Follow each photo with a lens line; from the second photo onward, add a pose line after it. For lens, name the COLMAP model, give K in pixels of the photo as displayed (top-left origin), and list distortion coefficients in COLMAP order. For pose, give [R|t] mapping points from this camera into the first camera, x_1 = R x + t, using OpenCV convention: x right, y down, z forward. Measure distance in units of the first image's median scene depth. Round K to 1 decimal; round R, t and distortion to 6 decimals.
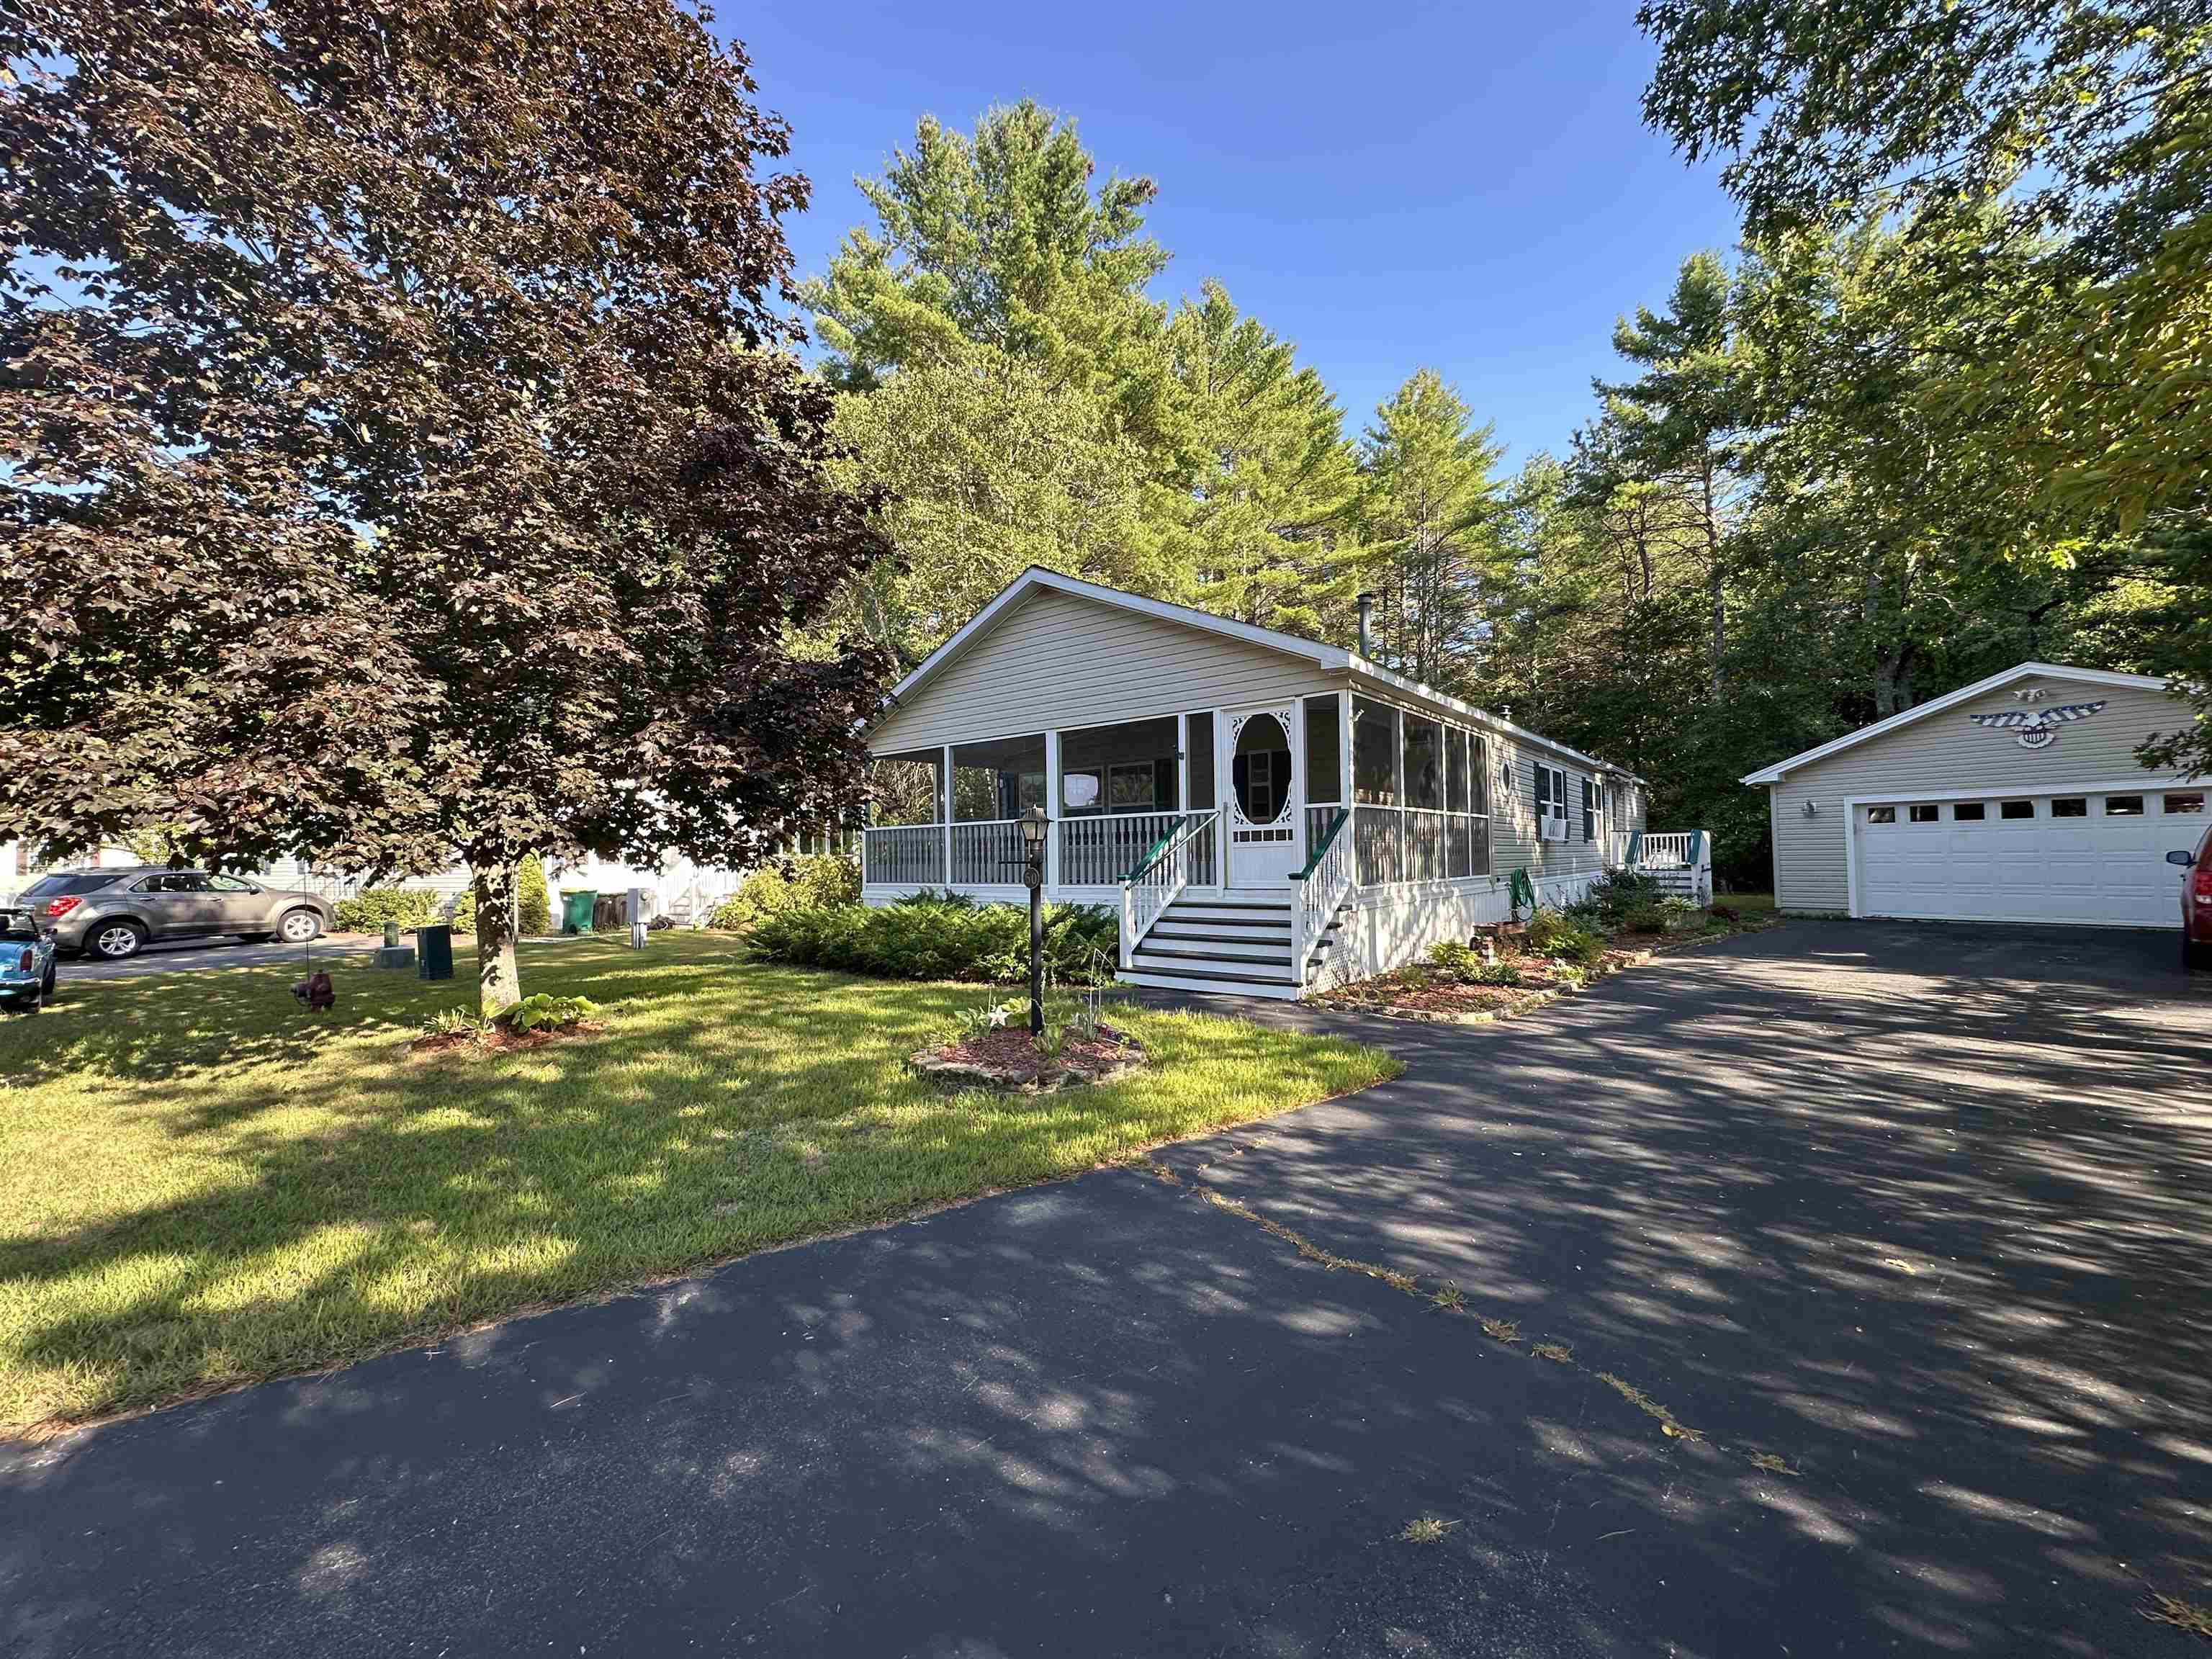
lens RADIAL K [[881.0, 0, 1108.2], [0, 881.0, 825.4], [0, 0, 1]] dist [-0.001027, 0.000389]
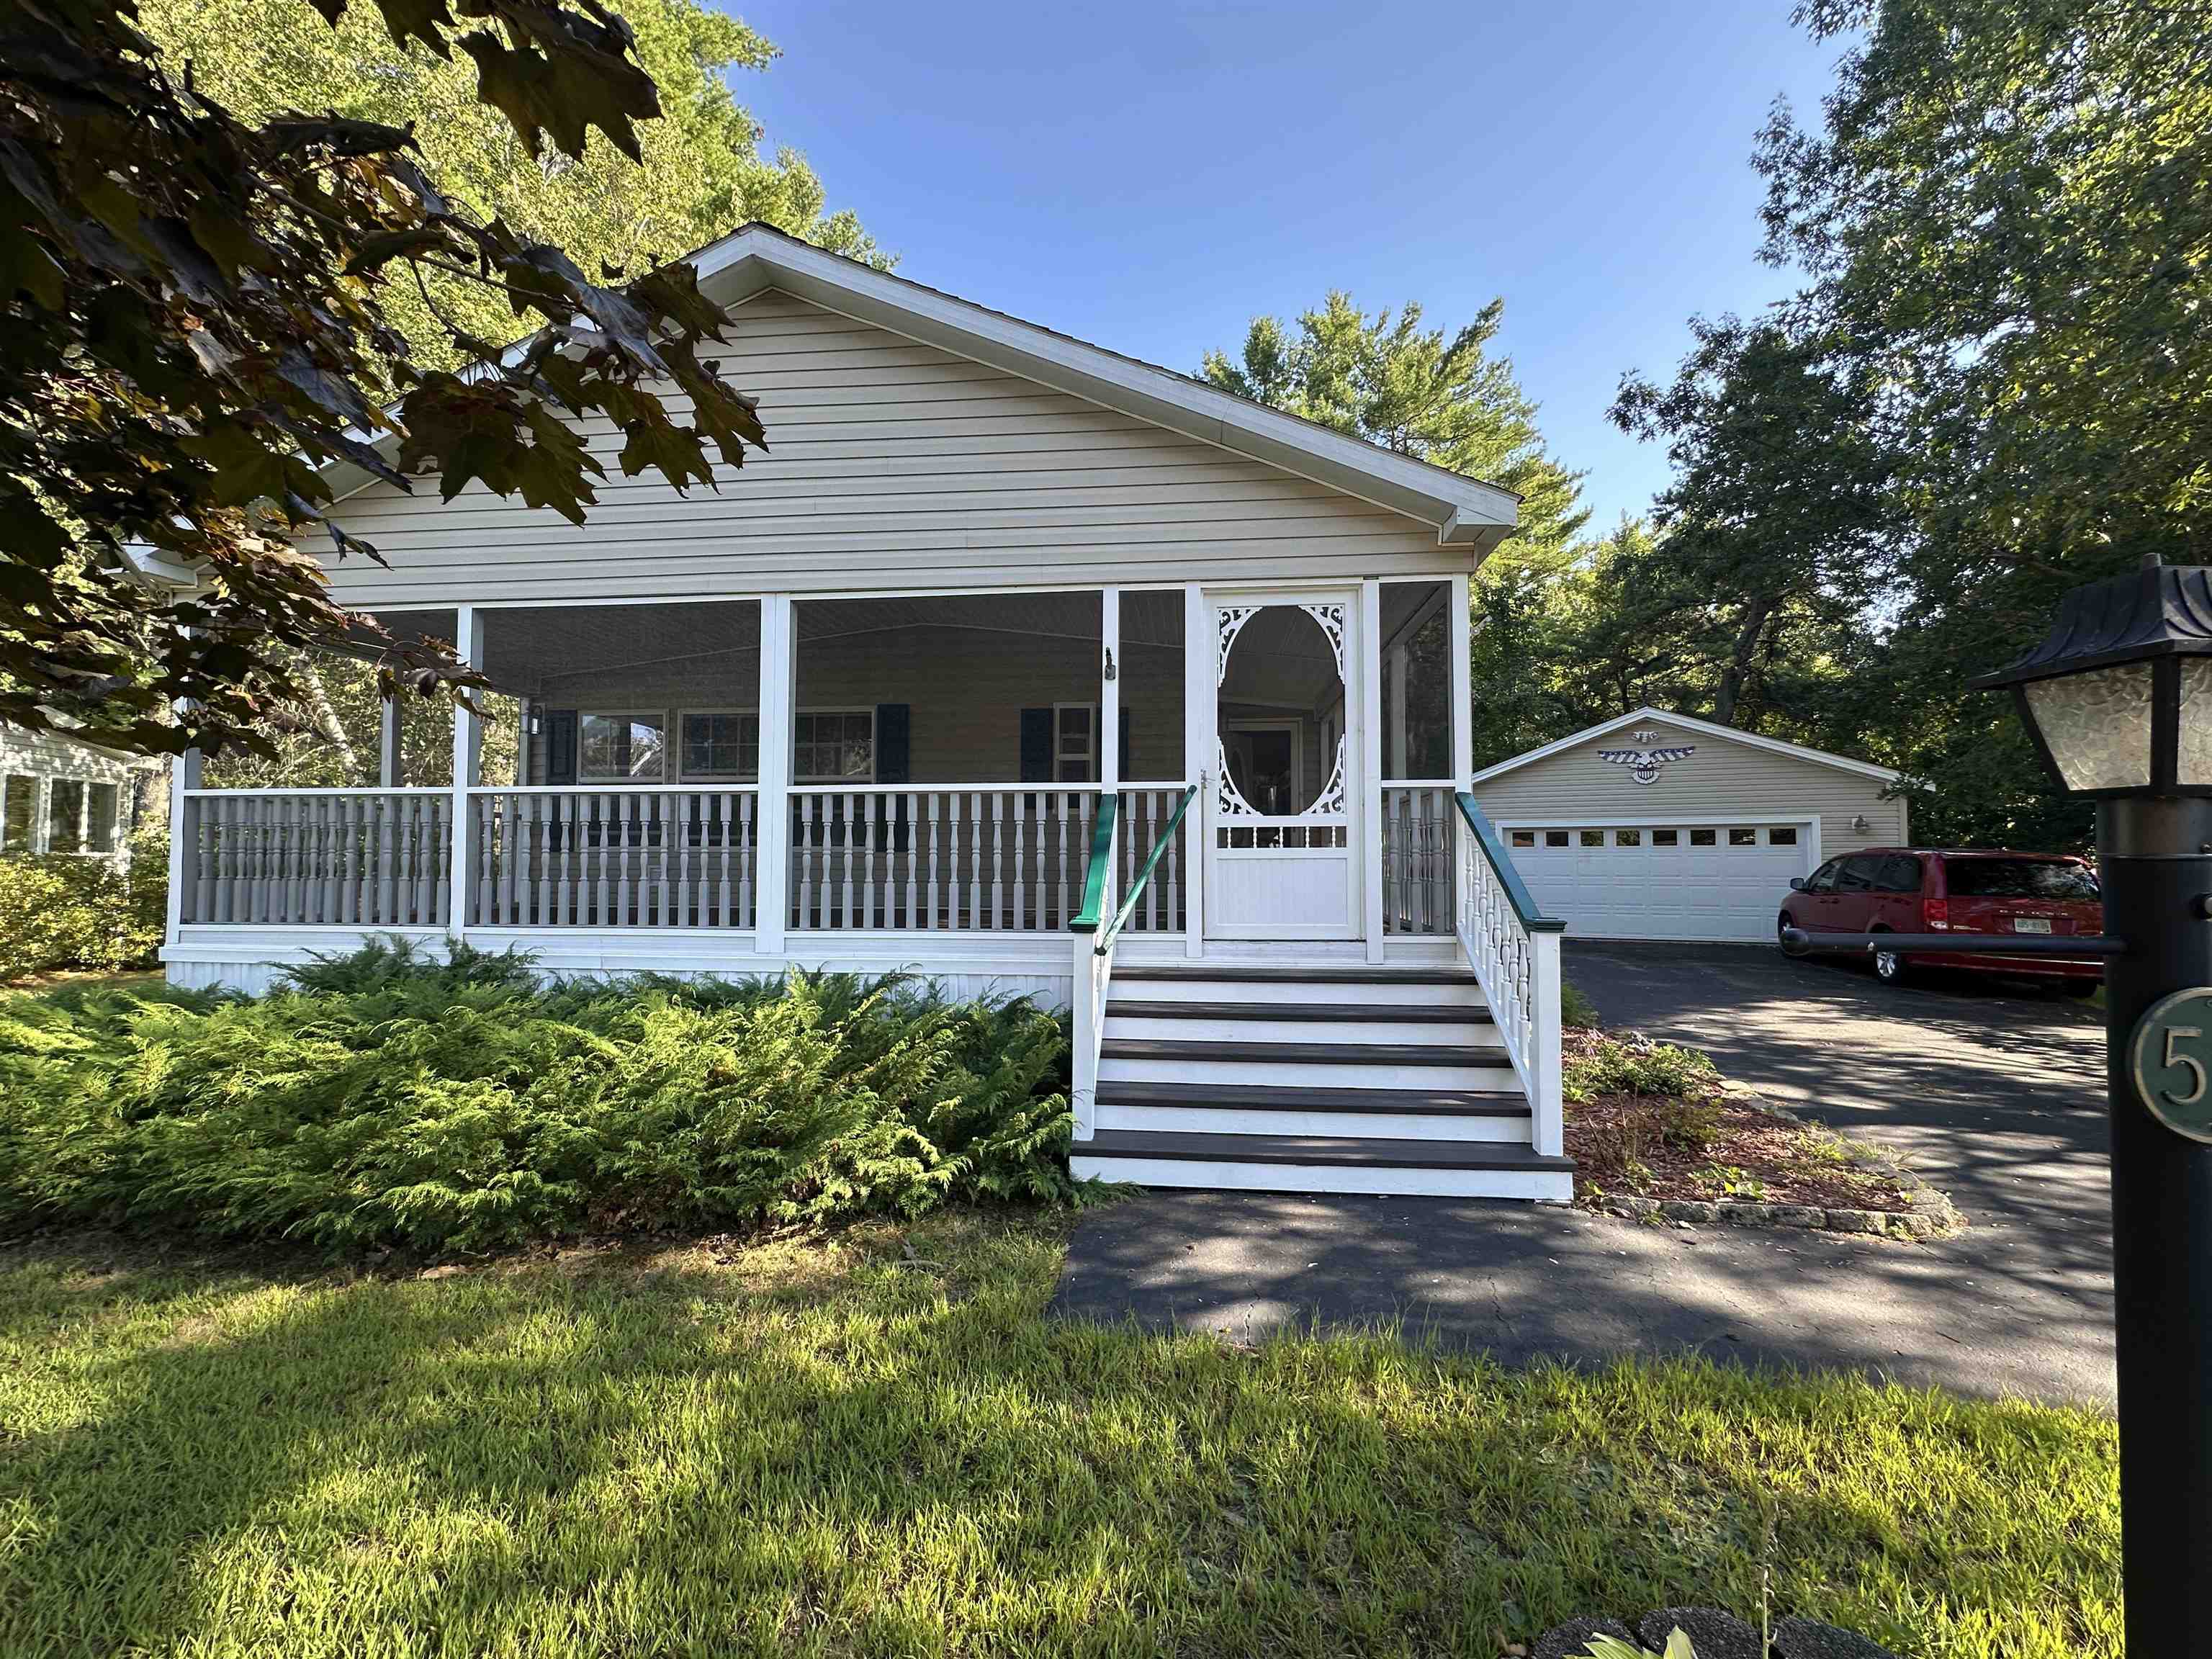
lens RADIAL K [[881.0, 0, 1108.2], [0, 881.0, 825.4], [0, 0, 1]] dist [-0.001027, 0.000389]
pose [[0.831667, 0.040828, 0.553772, -0.194045], [-0.034398, 0.999166, -0.022006, 0.019264], [-0.554208, -0.000747, 0.832378, 0.600924]]
